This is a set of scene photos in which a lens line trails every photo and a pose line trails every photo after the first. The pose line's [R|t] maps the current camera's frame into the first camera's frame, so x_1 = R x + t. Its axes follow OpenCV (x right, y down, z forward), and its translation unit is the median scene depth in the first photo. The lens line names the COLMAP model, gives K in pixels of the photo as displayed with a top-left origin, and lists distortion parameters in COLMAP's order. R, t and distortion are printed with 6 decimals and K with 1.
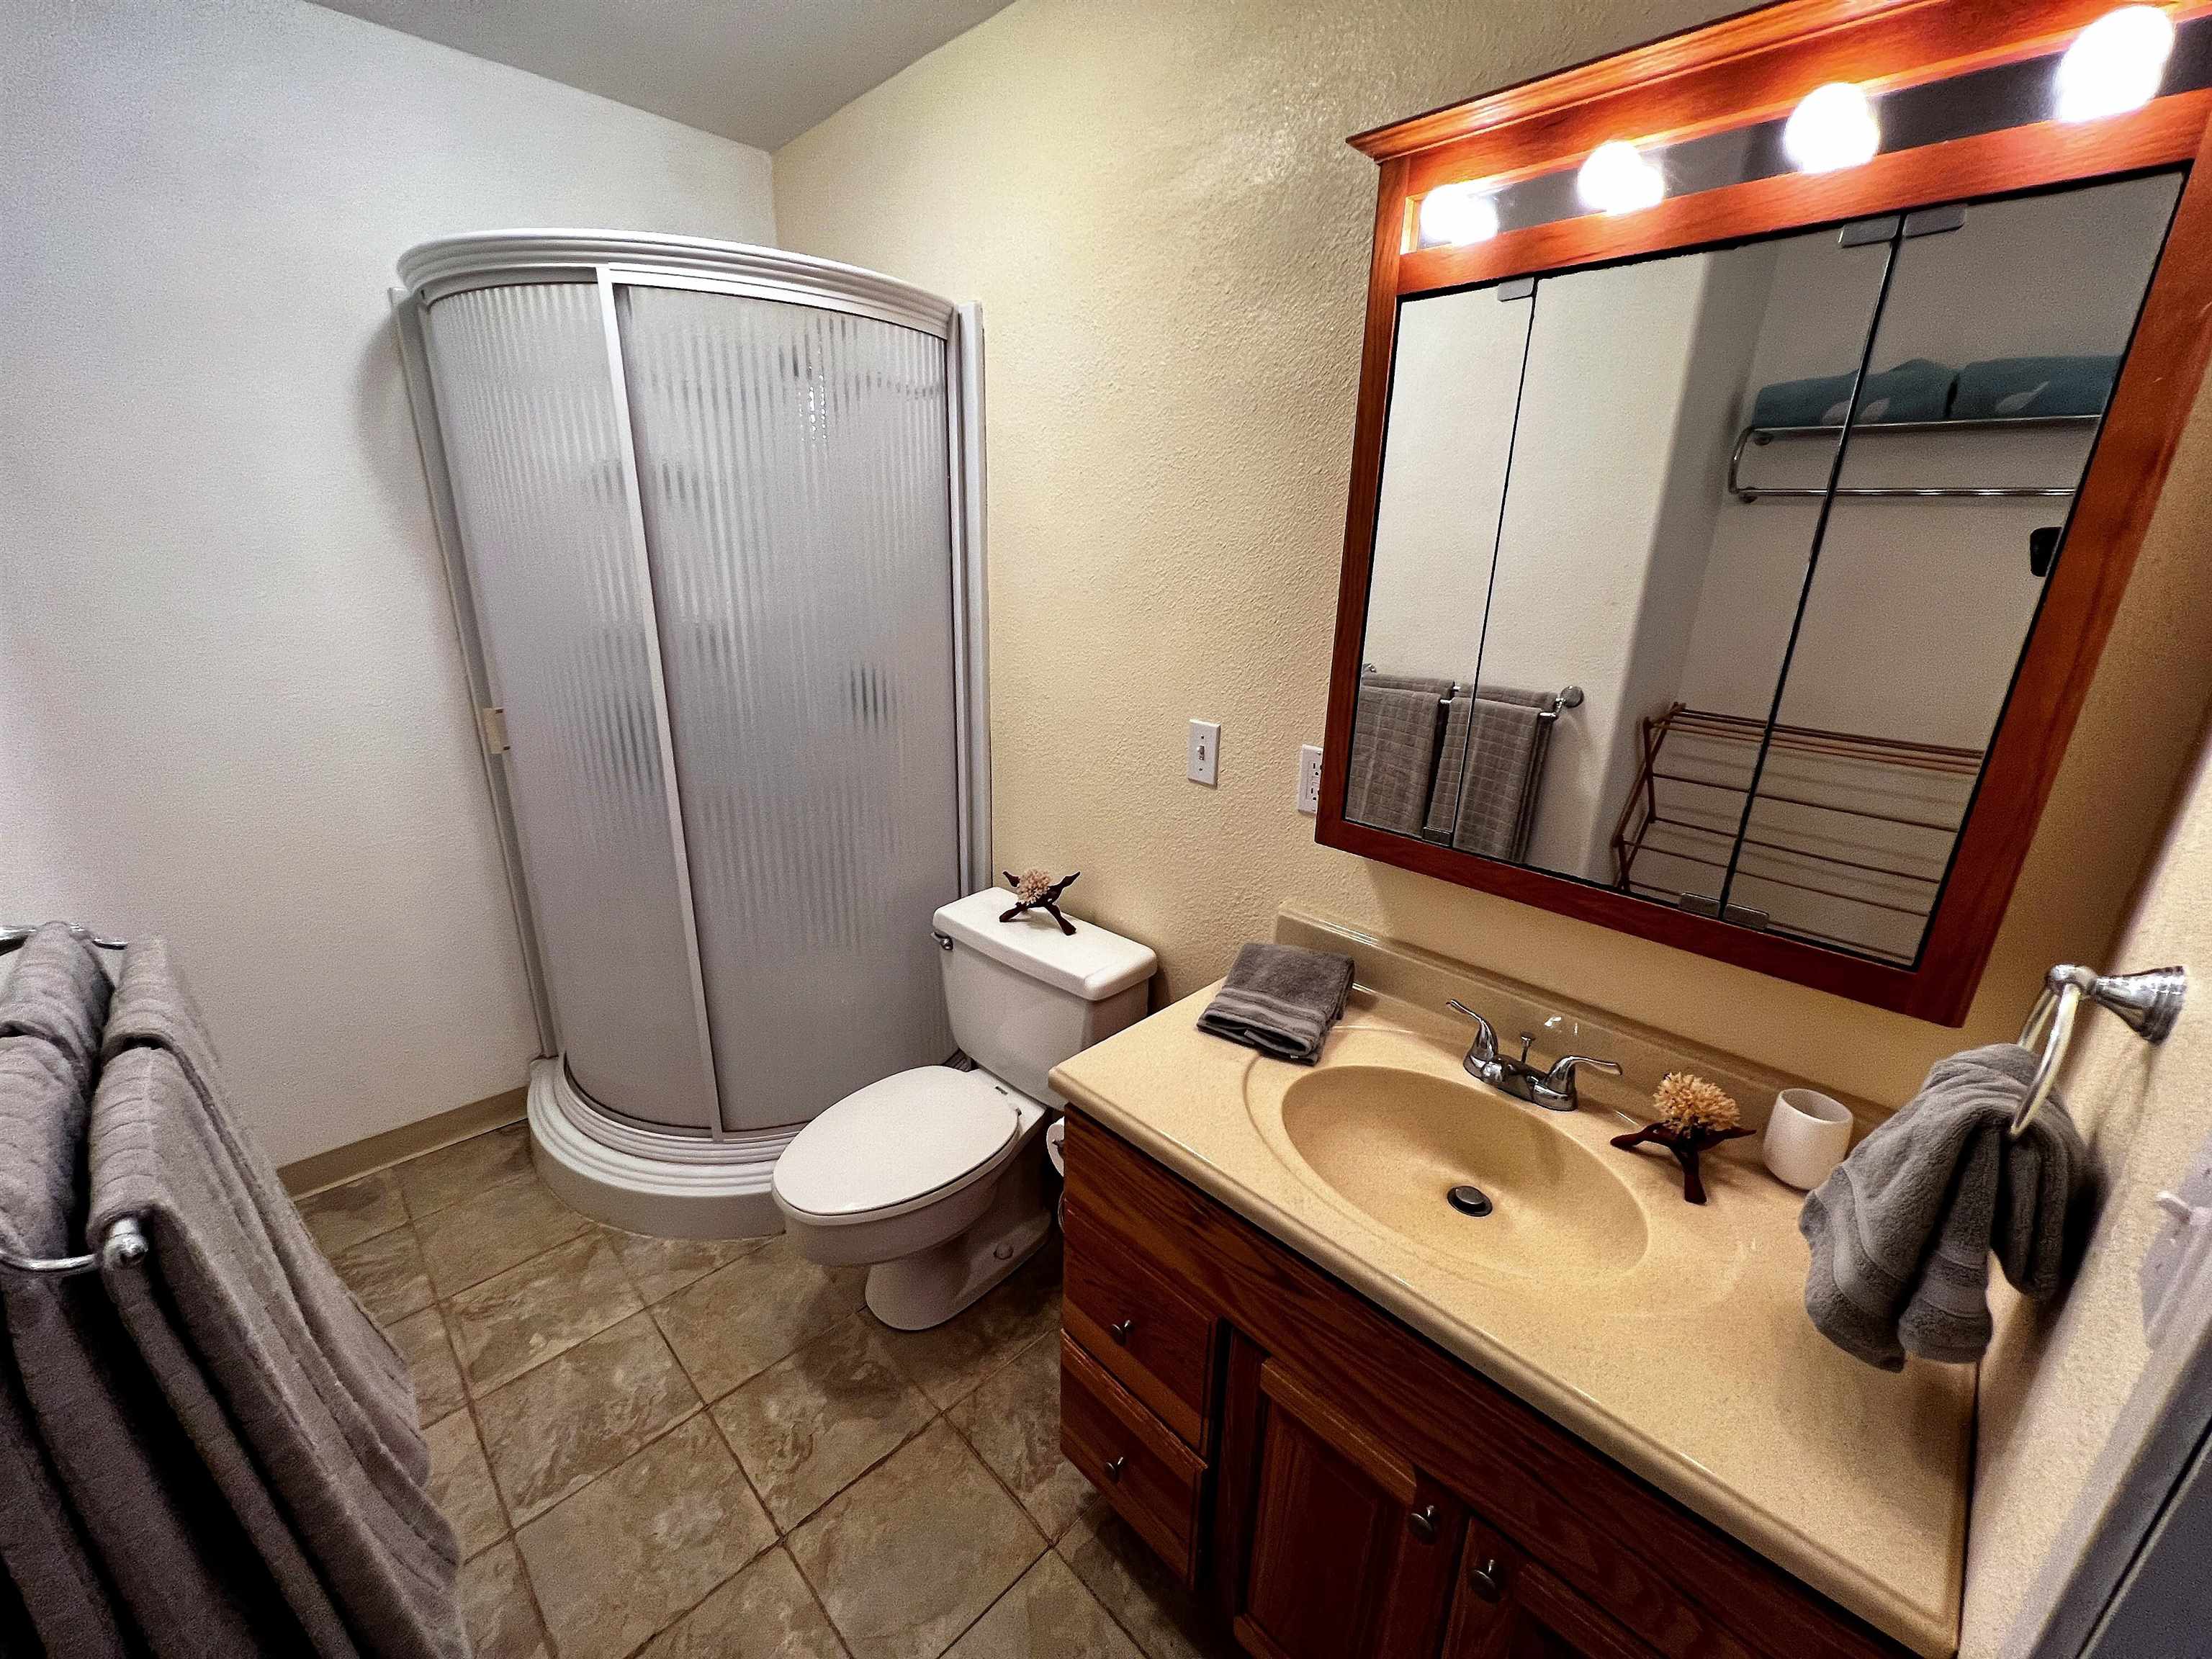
lens RADIAL K [[885.5, 0, 1103.7], [0, 885.5, 821.8], [0, 0, 1]] dist [-0.002202, 0.000299]
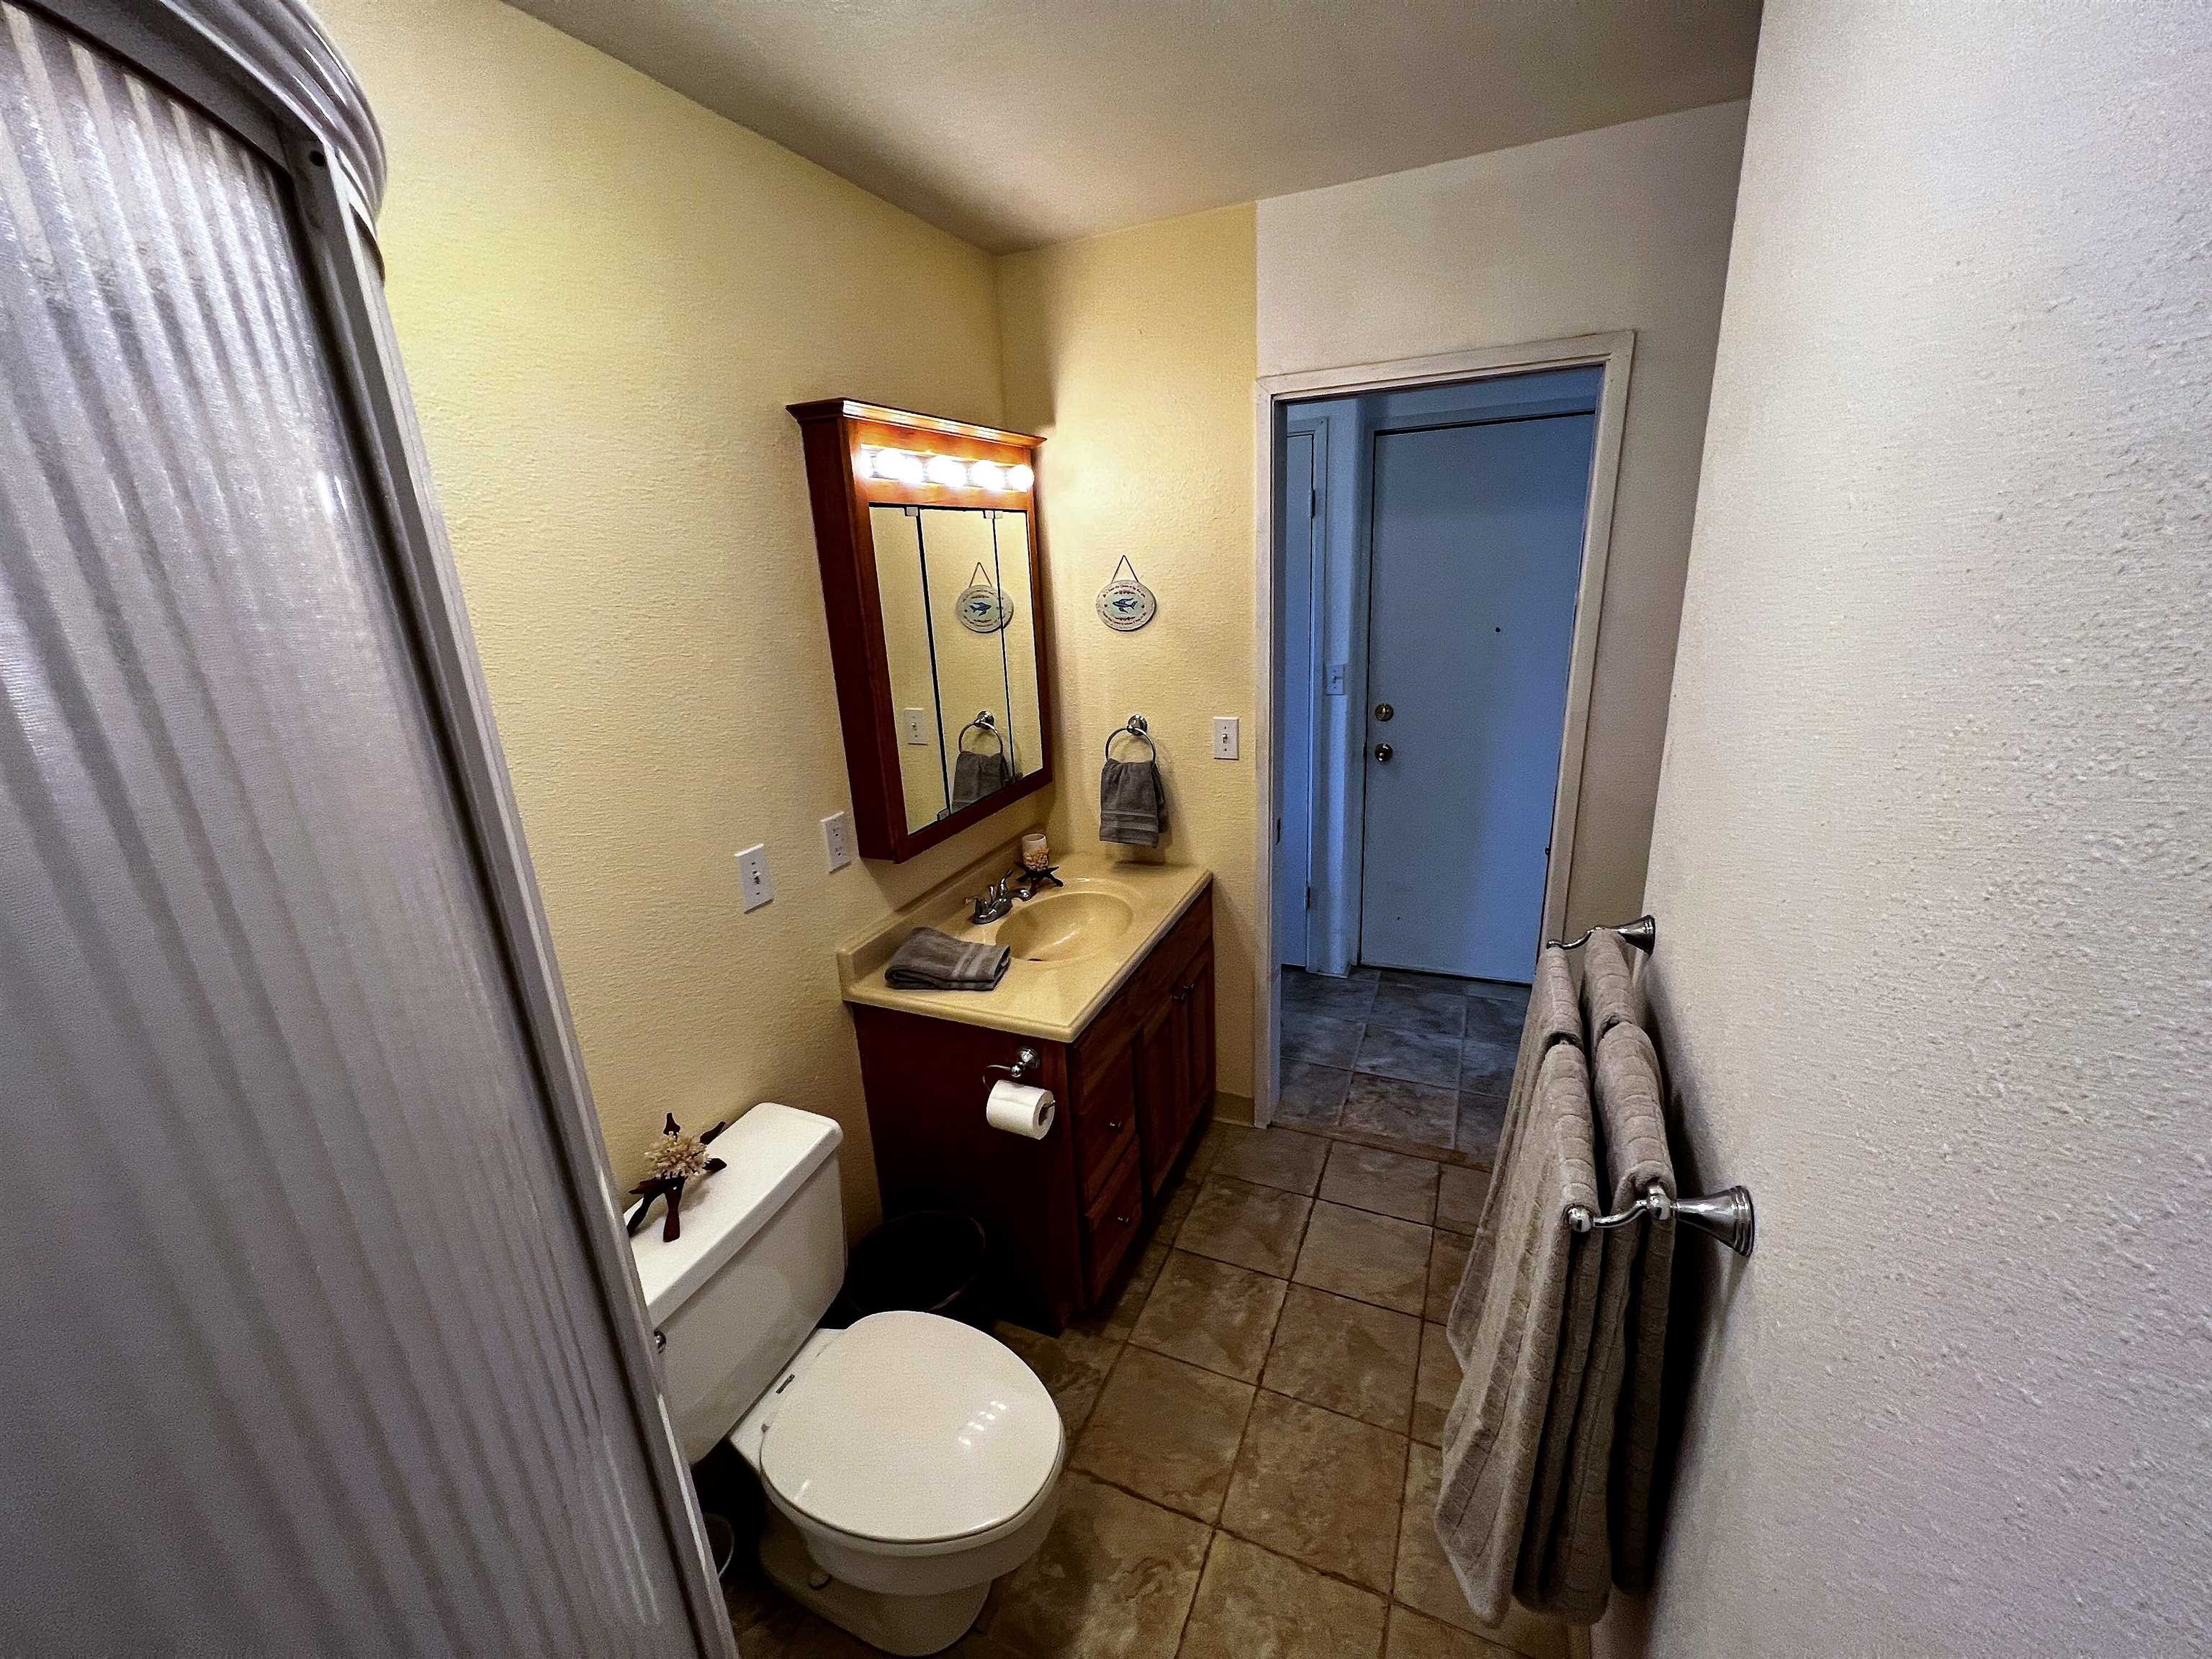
lens RADIAL K [[885.5, 0, 1103.7], [0, 885.5, 821.8], [0, 0, 1]] dist [-0.002202, 0.000299]
pose [[-0.366261, -0.275693, 0.888733, -1.049047], [0.335086, 0.851945, 0.402376, -0.462367], [-0.868084, 0.445177, -0.219653, 0.948163]]
